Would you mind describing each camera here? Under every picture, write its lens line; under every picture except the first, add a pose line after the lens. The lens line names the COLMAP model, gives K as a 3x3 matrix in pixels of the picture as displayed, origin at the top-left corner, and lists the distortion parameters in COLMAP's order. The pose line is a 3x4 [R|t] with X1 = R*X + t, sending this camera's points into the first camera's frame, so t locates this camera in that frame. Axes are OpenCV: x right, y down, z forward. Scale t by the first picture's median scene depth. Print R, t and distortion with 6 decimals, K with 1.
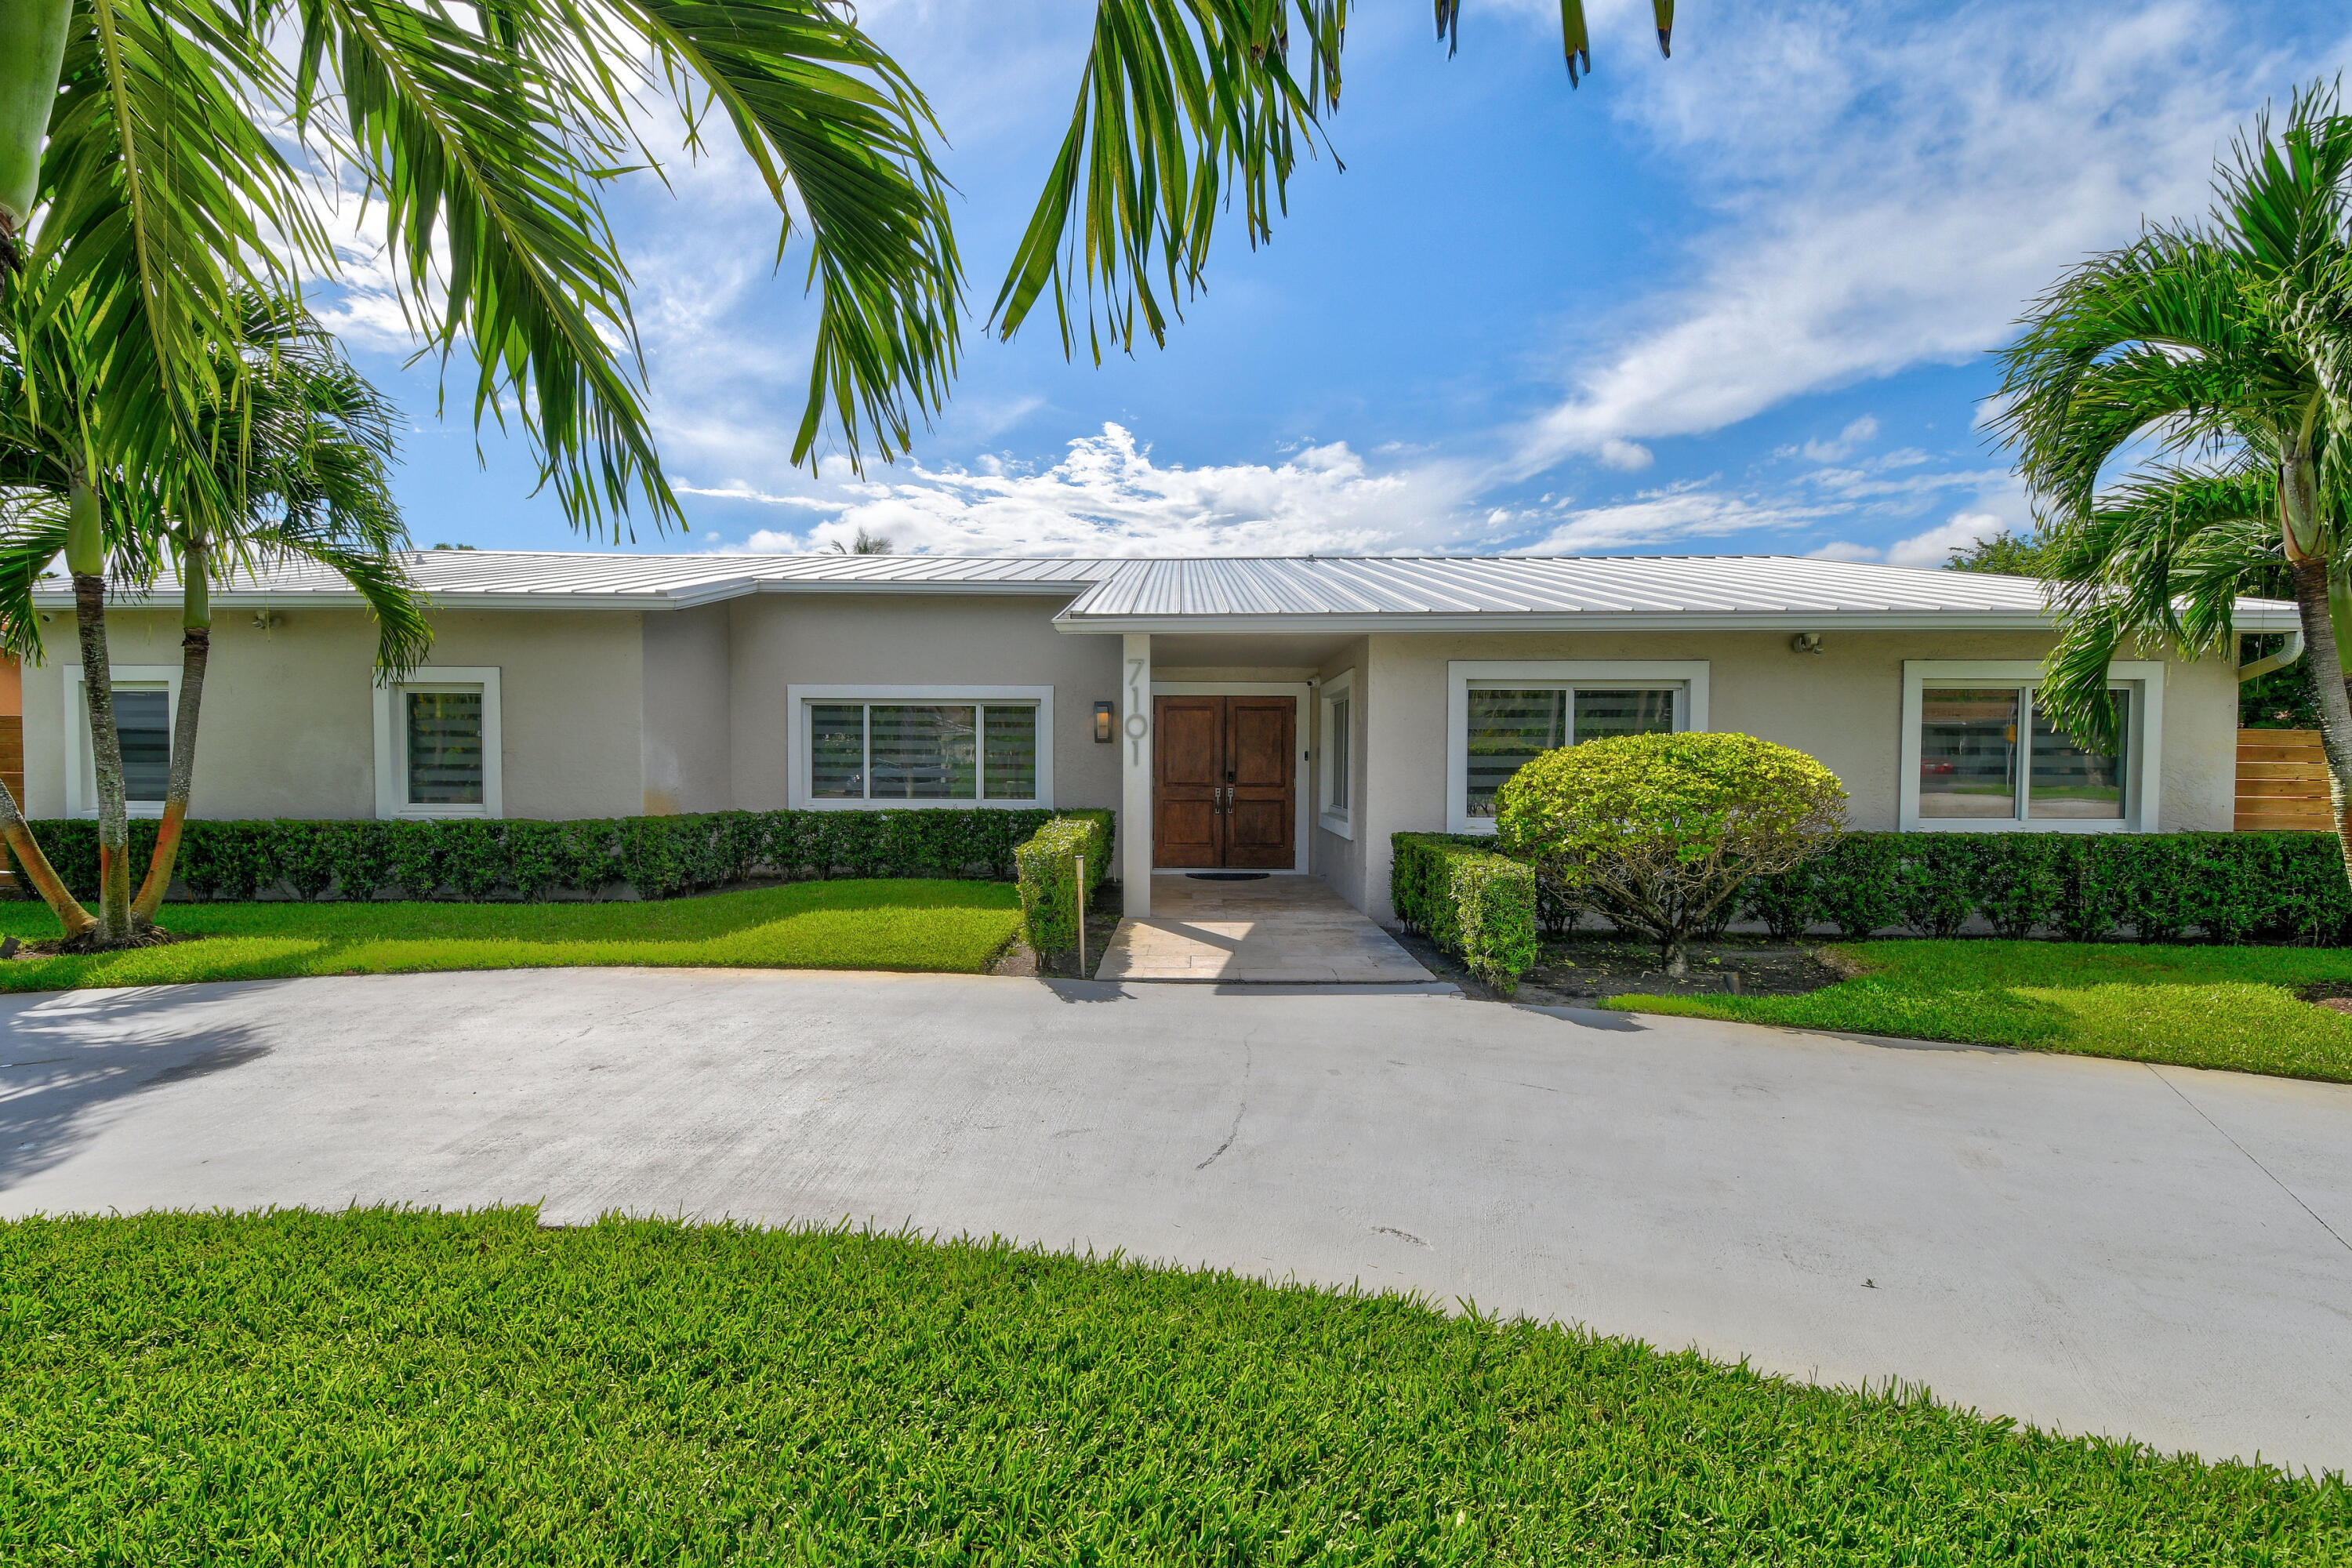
lens RADIAL K [[1043.8, 0, 1176.0], [0, 1043.8, 805.7], [0, 0, 1]] dist [0.004839, -0.000040]
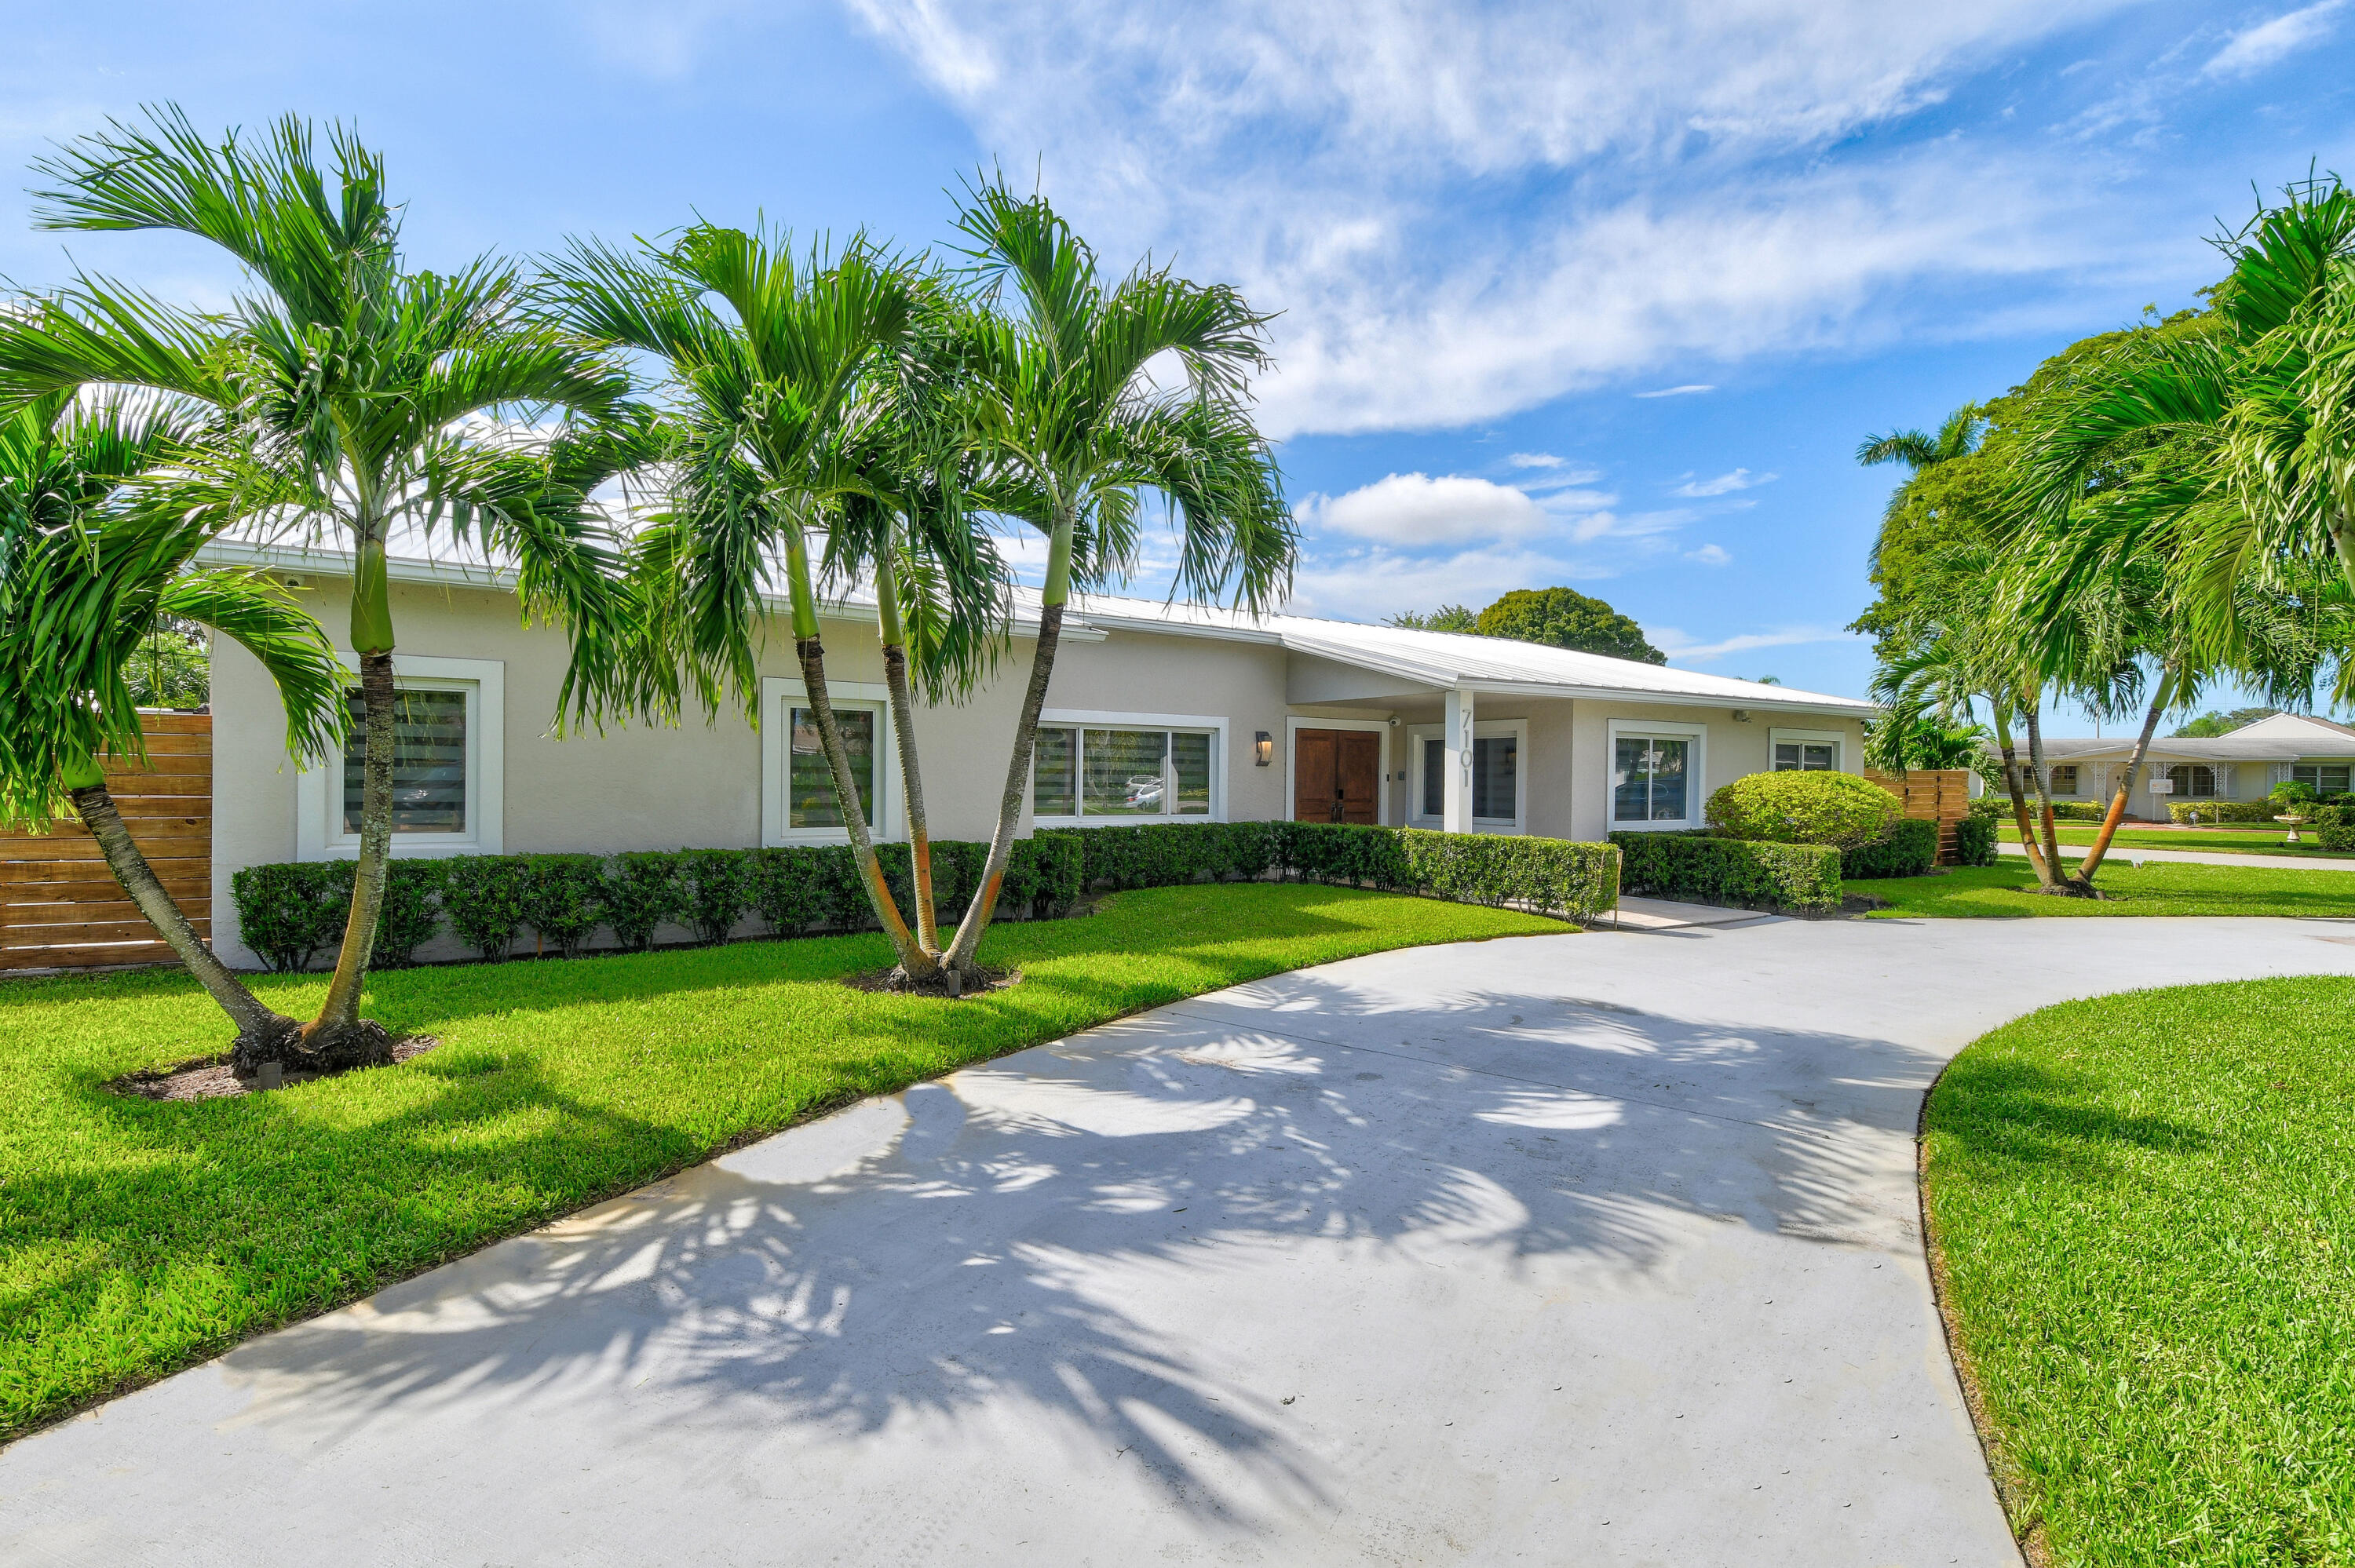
lens RADIAL K [[1055.5, 0, 1163.1], [0, 1055.5, 804.9], [0, 0, 1]] dist [0.009420, -0.000103]
pose [[0.833266, -0.010717, 0.552768, -0.839174], [0.016861, 0.999840, -0.006031, -0.010377], [-0.552615, 0.014346, 0.833313, 0.051428]]
